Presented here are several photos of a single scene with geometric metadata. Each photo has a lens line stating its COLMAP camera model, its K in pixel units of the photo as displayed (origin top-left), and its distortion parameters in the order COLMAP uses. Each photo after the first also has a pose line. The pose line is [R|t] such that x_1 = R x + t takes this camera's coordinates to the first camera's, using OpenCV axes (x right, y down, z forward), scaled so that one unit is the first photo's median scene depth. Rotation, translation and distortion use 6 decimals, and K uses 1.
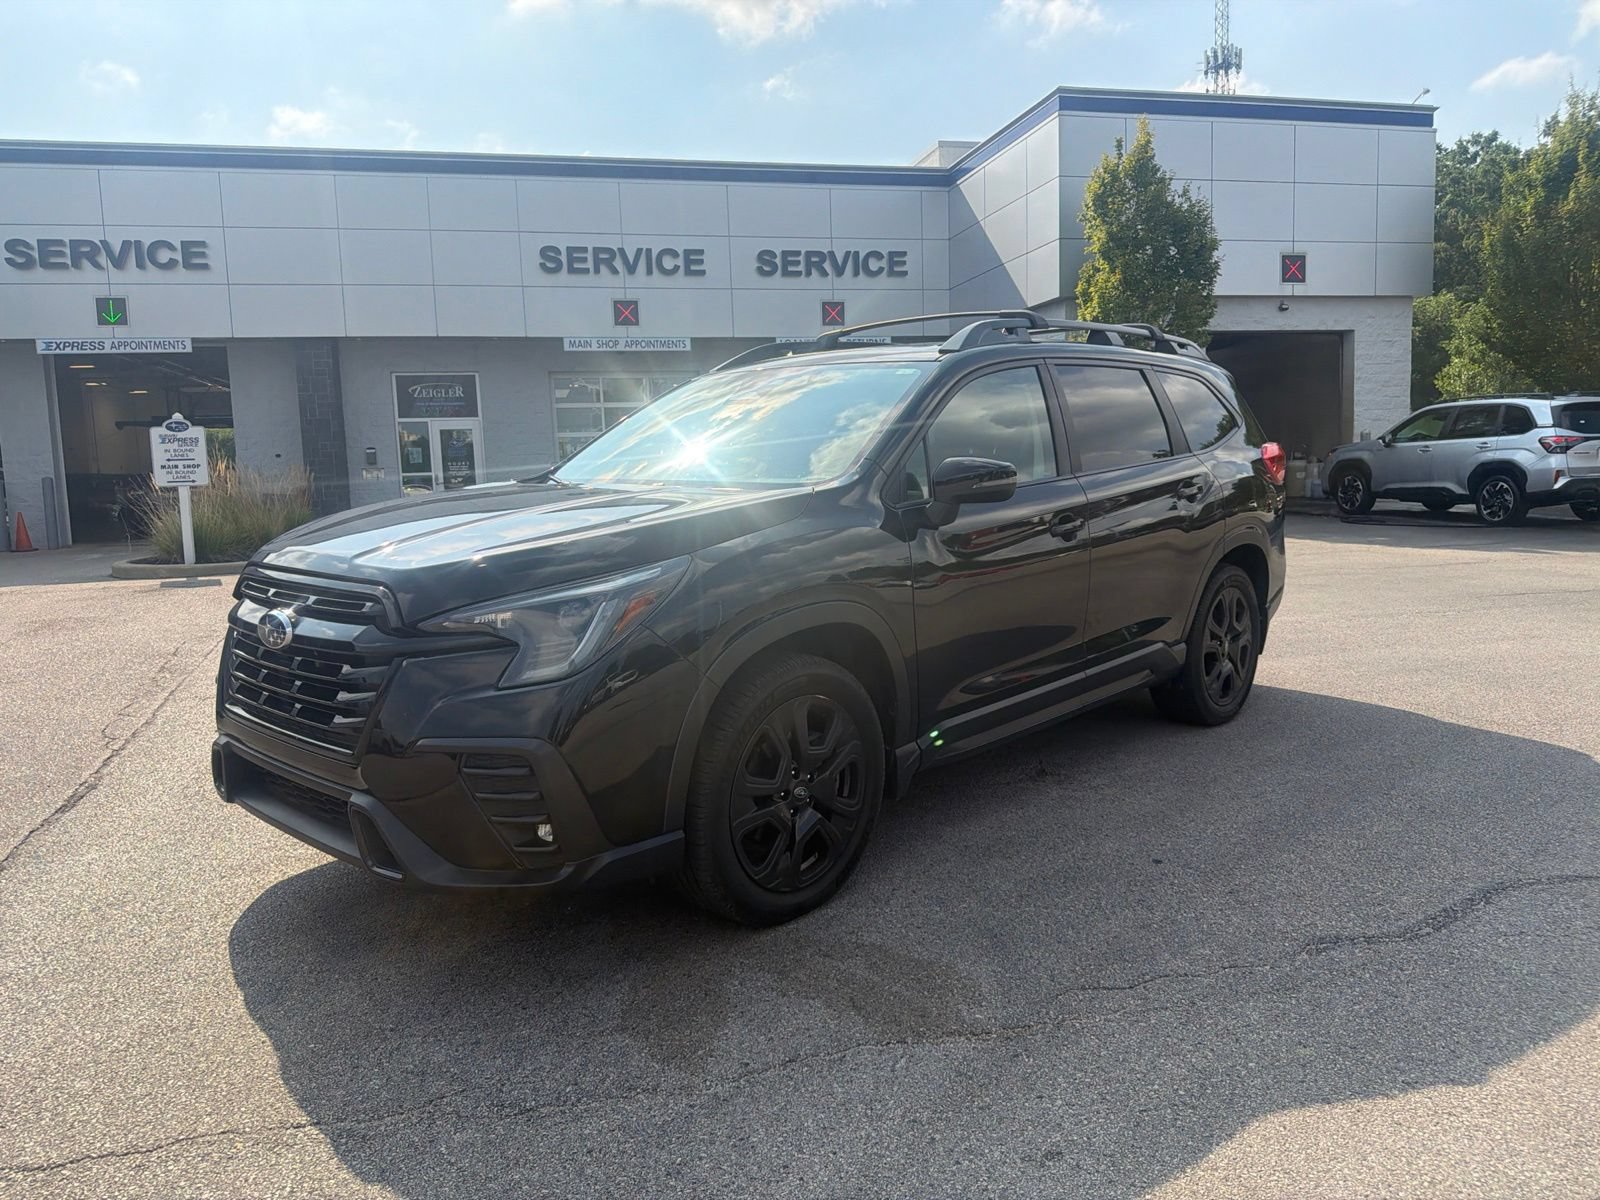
lens RADIAL K [[1128.6, 0, 792.6], [0, 1128.6, 588.6], [0, 0, 1]] dist [0.023700, -0.032765]
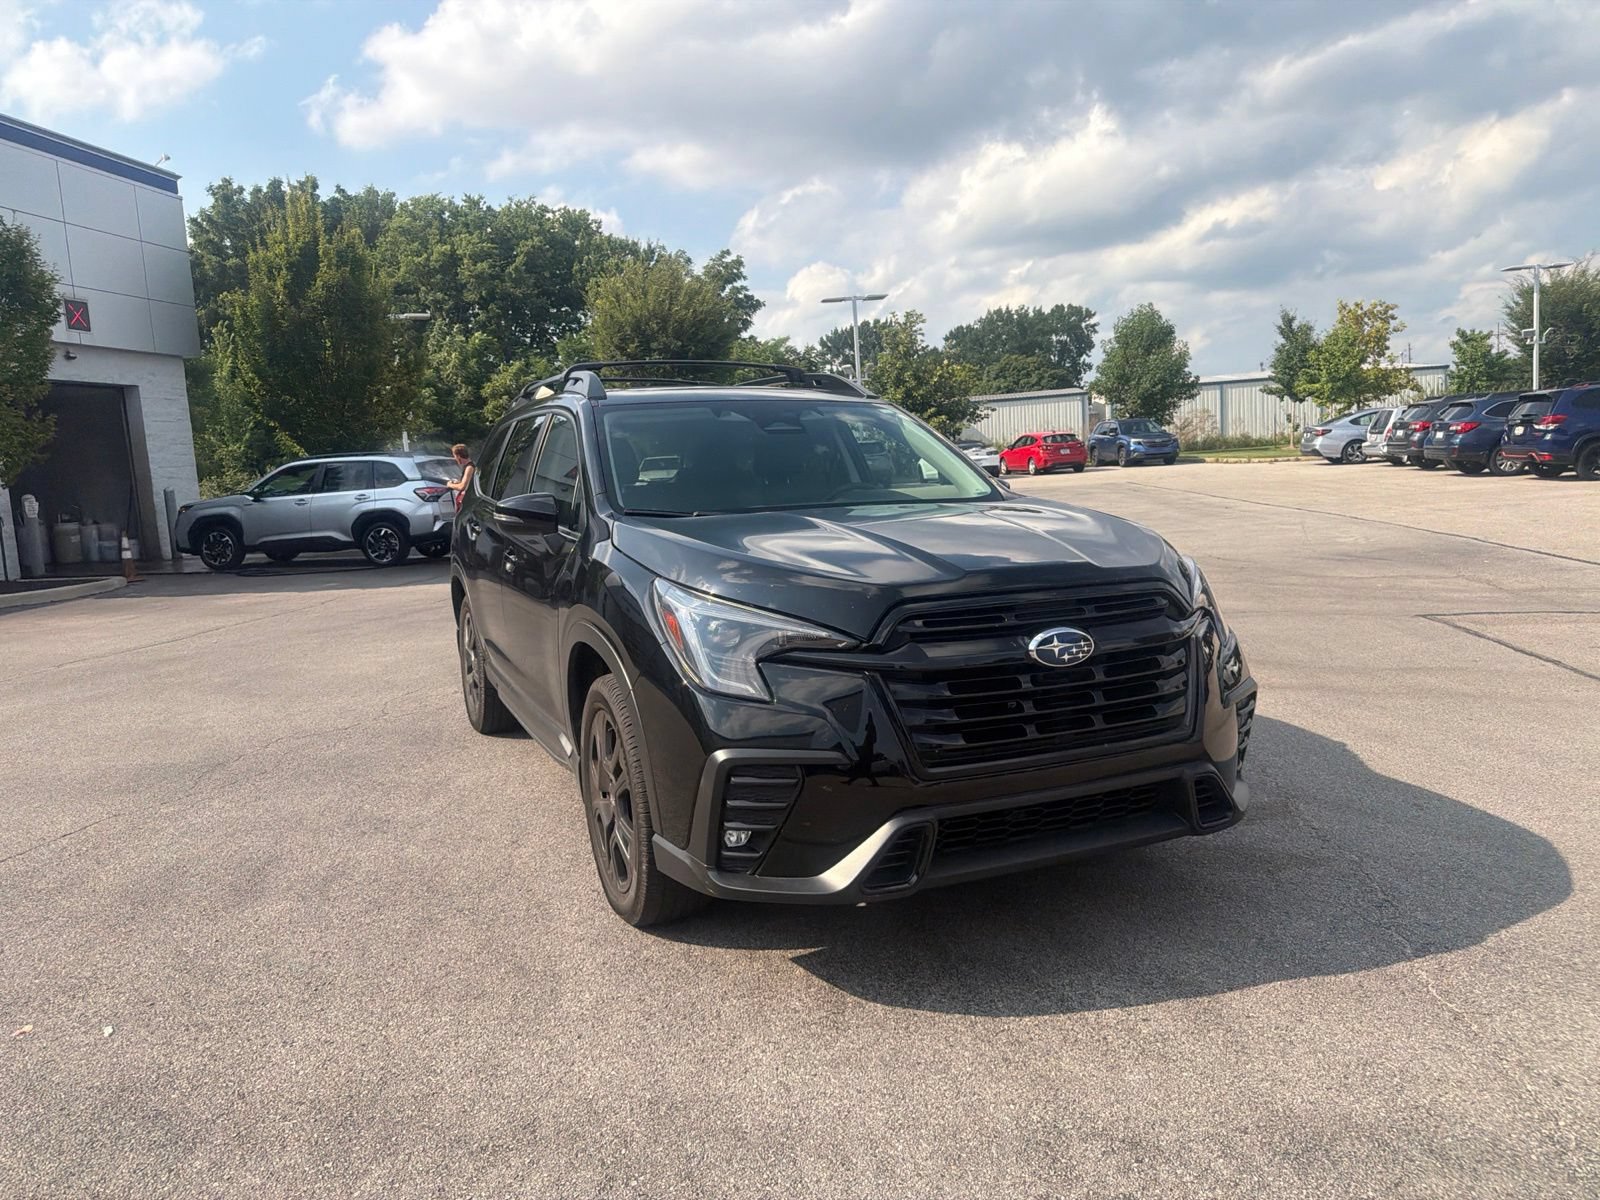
lens RADIAL K [[1128.6, 0, 801.1], [0, 1128.6, 609.4], [0, 0, 1]] dist [0.023700, -0.032765]
pose [[0.390965, -0.109862, 0.913825, -0.219353], [0.143161, 0.988026, 0.057534, -0.013671], [-0.909204, 0.108330, 0.402011, 0.123269]]
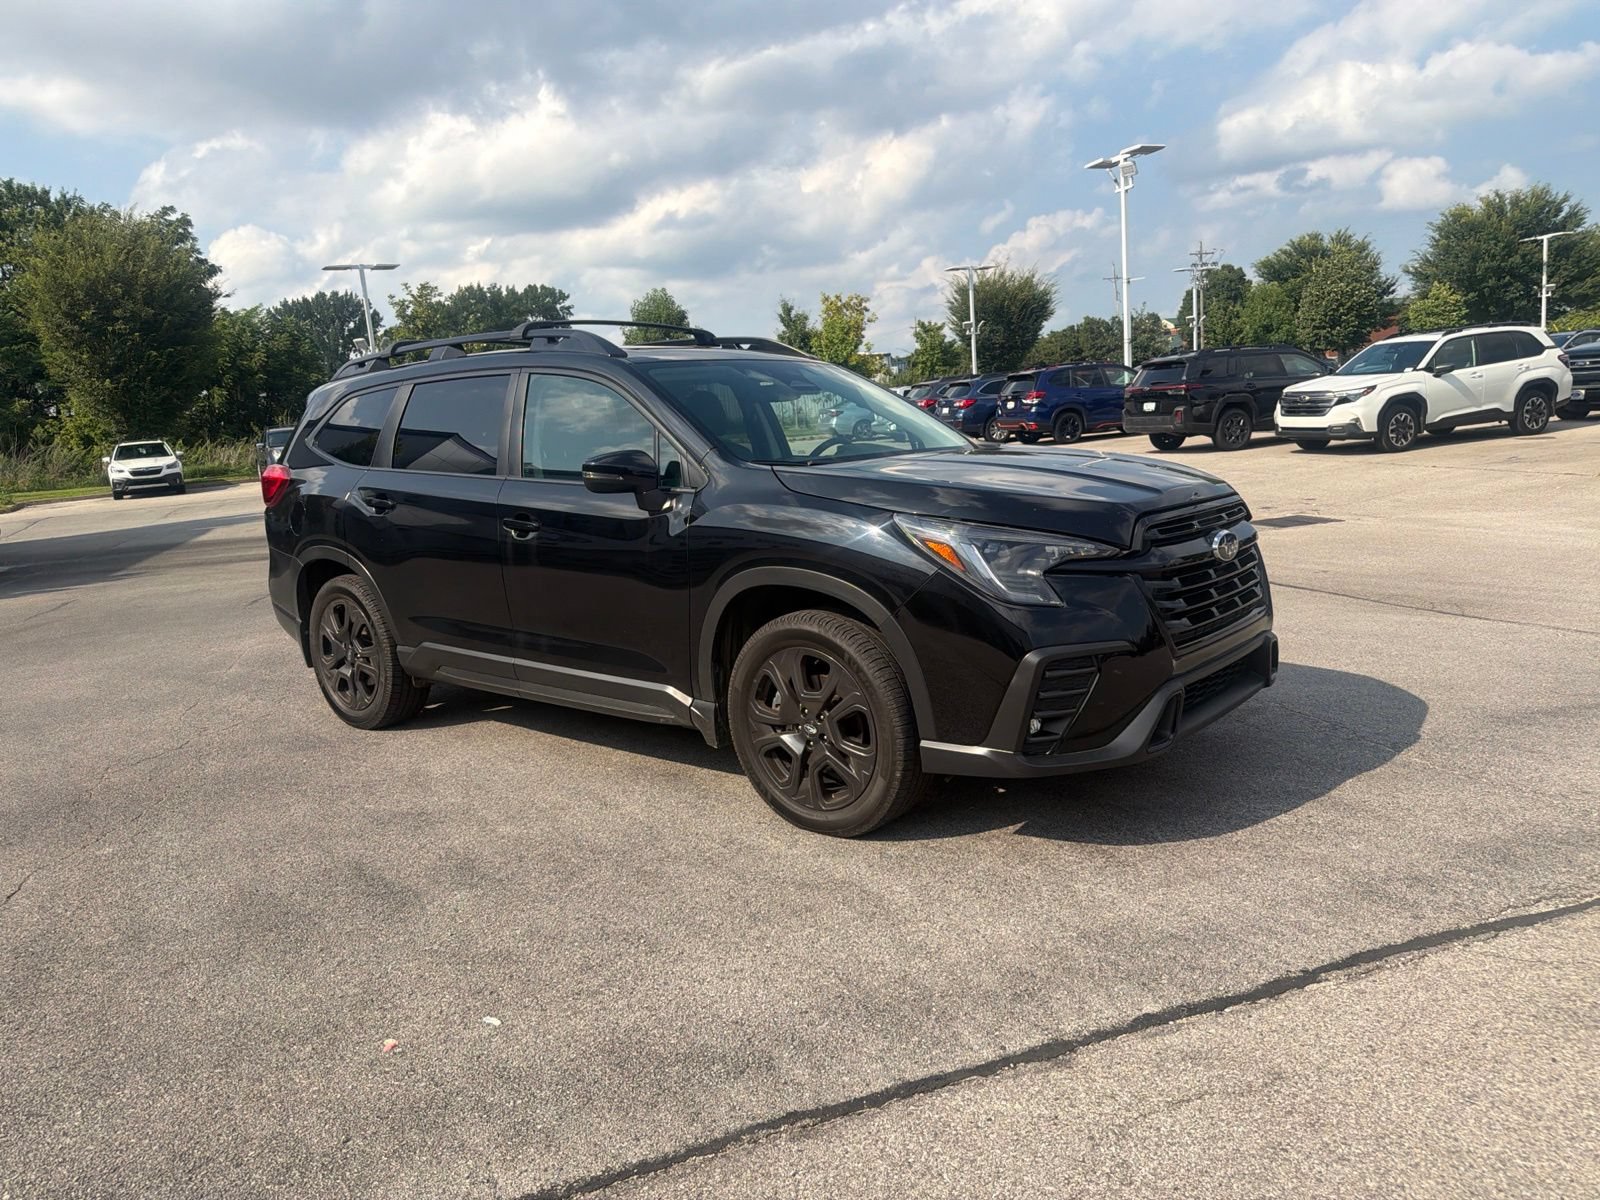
lens RADIAL K [[1128.6, 0, 806.0], [0, 1128.6, 618.8], [0, 0, 1]] dist [0.023700, -0.032765]
pose [[-0.049740, -0.147074, 0.987874, -0.257292], [0.183683, 0.970880, 0.153792, -0.025618], [-0.981726, 0.189106, -0.021277, 0.227304]]
